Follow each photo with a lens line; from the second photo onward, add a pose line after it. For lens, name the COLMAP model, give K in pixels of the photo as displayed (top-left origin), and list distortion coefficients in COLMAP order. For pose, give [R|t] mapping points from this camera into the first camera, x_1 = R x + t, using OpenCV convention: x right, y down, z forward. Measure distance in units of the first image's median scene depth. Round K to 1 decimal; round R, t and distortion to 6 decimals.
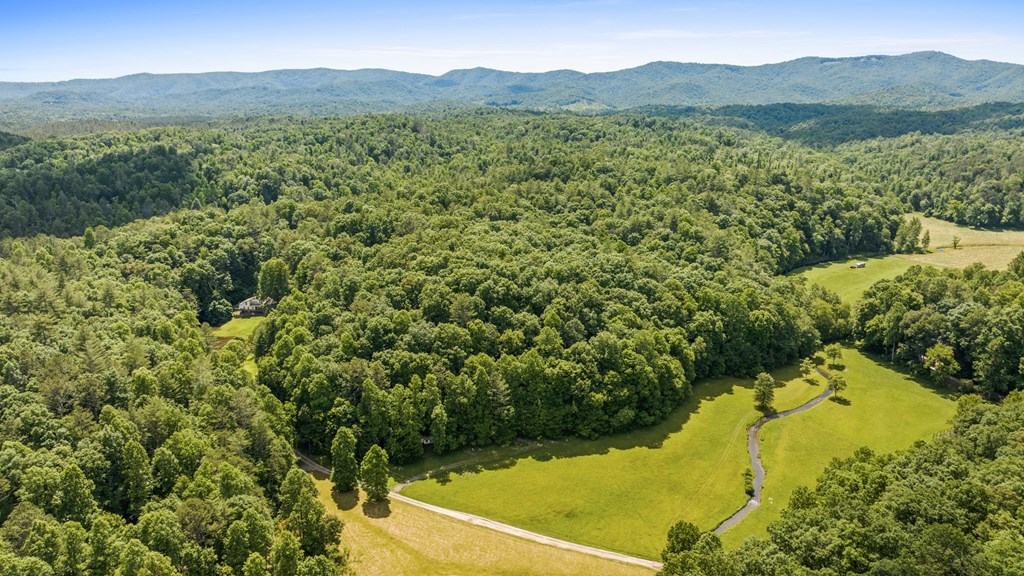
lens RADIAL K [[717.7, 0, 512.0], [0, 717.7, 288.0], [0, 0, 1]] dist [-0.020211, 0.002636]
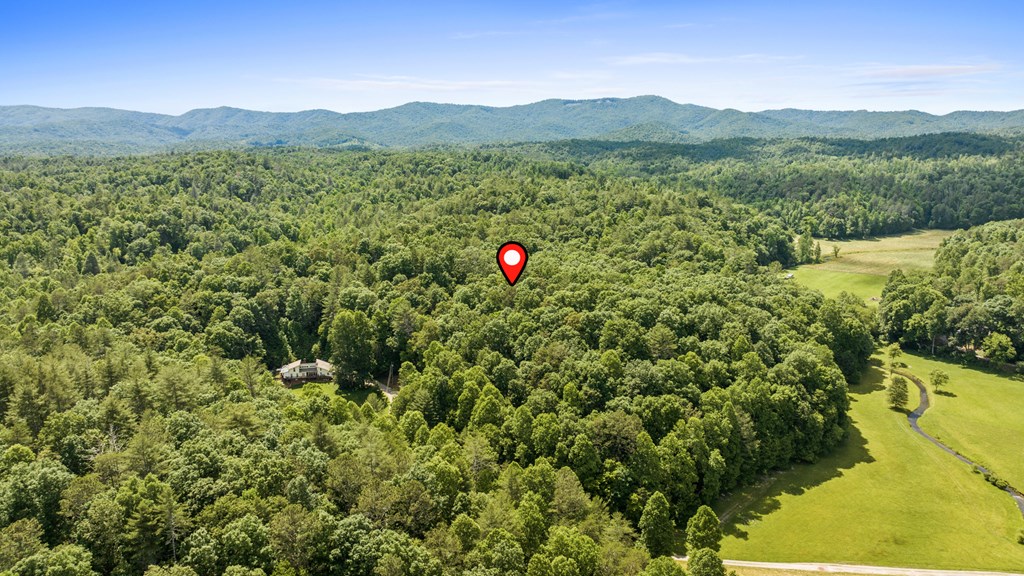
lens RADIAL K [[718.8, 0, 512.0], [0, 718.8, 288.0], [0, 0, 1]] dist [-0.034995, 0.033698]
pose [[0.938111, -0.074348, 0.338259, -0.410895], [0.092573, 0.994979, -0.038044, -0.016803], [-0.333733, 0.067003, 0.940284, 0.156902]]
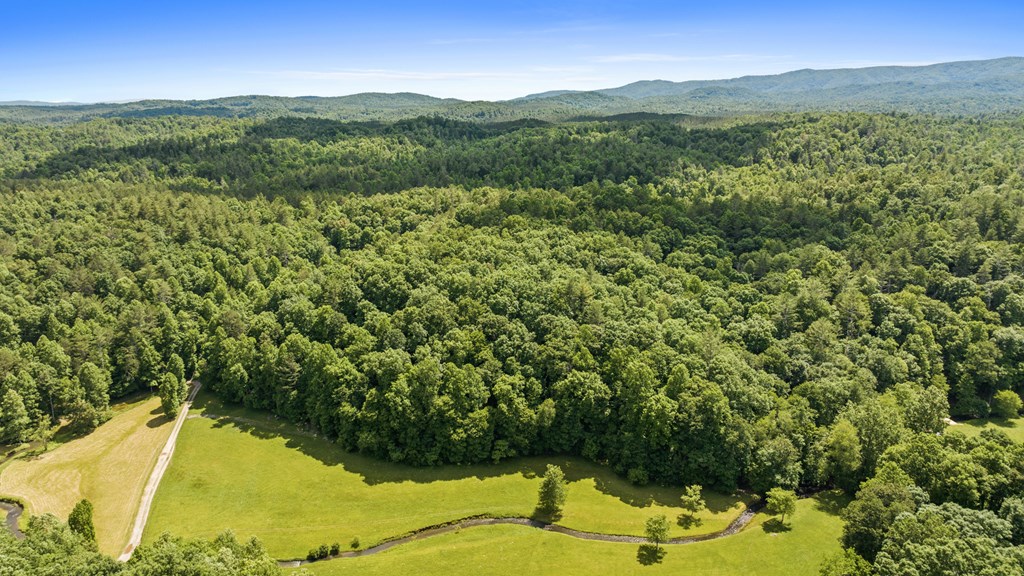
lens RADIAL K [[717.7, 0, 512.0], [0, 717.7, 288.0], [0, 0, 1]] dist [-0.020211, 0.002636]
pose [[0.638036, 0.198663, -0.743937, 0.667937], [-0.193903, 0.976463, 0.094458, -0.098346], [0.745192, 0.083984, 0.661540, 0.366668]]
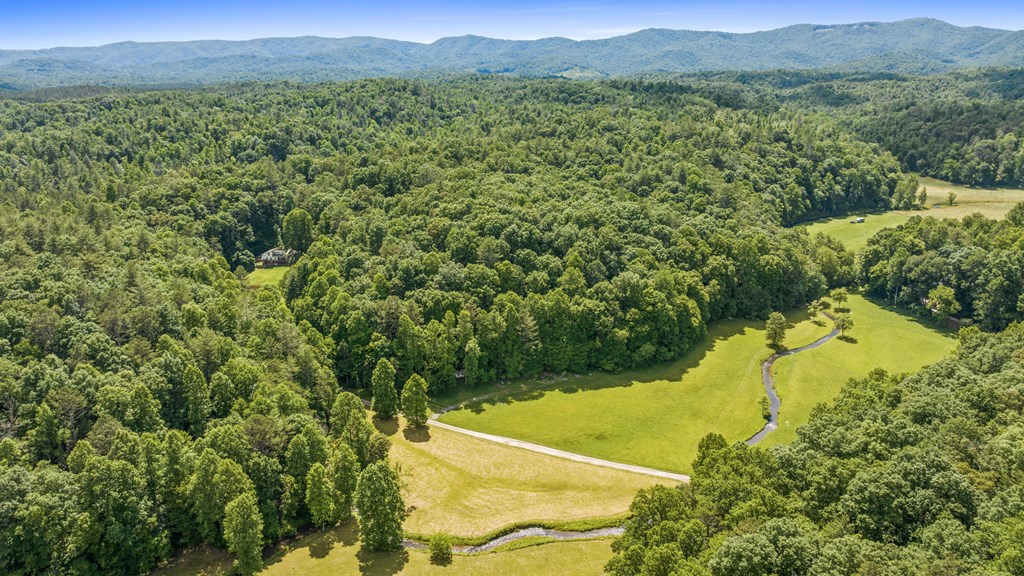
lens RADIAL K [[717.7, 0, 512.0], [0, 717.7, 288.0], [0, 0, 1]] dist [-0.020211, 0.002636]
pose [[0.999896, -0.005555, 0.013343, -0.037482], [0.005018, 0.999190, 0.039922, 0.031034], [-0.013554, -0.039851, 0.999114, -0.031019]]
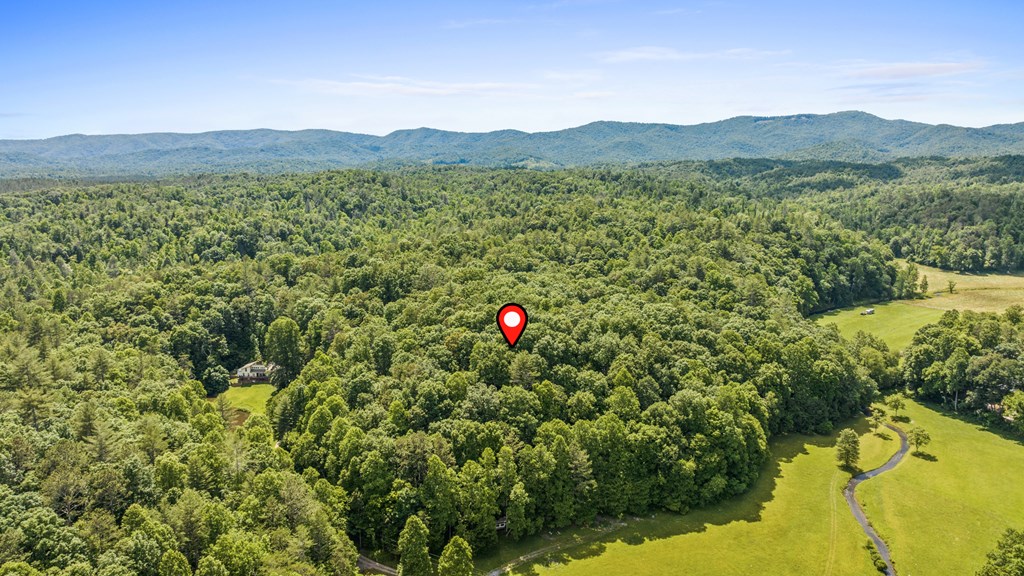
lens RADIAL K [[718.8, 0, 512.0], [0, 718.8, 288.0], [0, 0, 1]] dist [-0.034995, 0.033698]
pose [[0.996560, -0.020469, 0.080308, -0.114011], [0.026834, 0.996513, -0.079001, -0.000306], [-0.078411, 0.080884, 0.993635, 0.089743]]
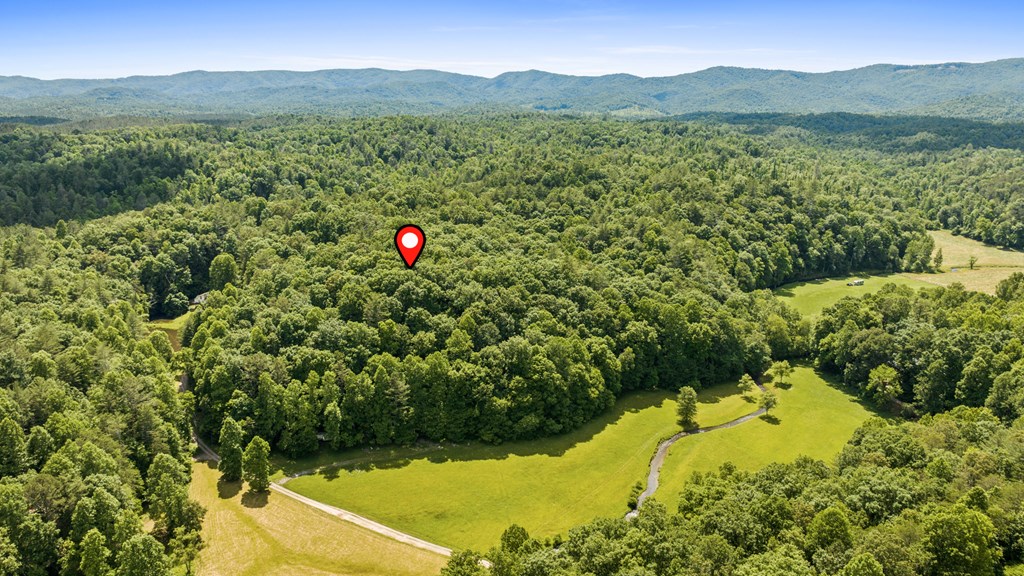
lens RADIAL K [[742.8, 0, 512.0], [0, 742.8, 288.0], [0, 0, 1]] dist [-0.017949, -0.000211]
pose [[0.996714, 0.035272, -0.072922, 0.145980], [-0.036208, 0.999278, -0.011550, 0.004237], [0.072462, 0.014152, 0.997271, -0.017219]]
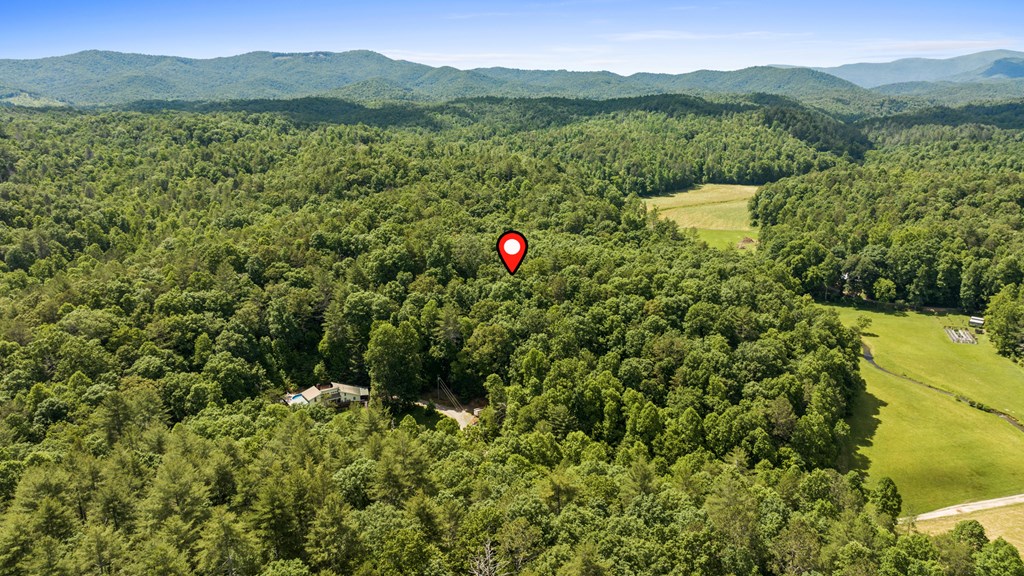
lens RADIAL K [[717.7, 0, 512.0], [0, 717.7, 288.0], [0, 0, 1]] dist [-0.020211, 0.002636]
pose [[0.726690, -0.174263, 0.664495, -0.668864], [0.168962, 0.982916, 0.072992, -0.099270], [-0.665863, 0.059232, 0.743719, 0.384170]]
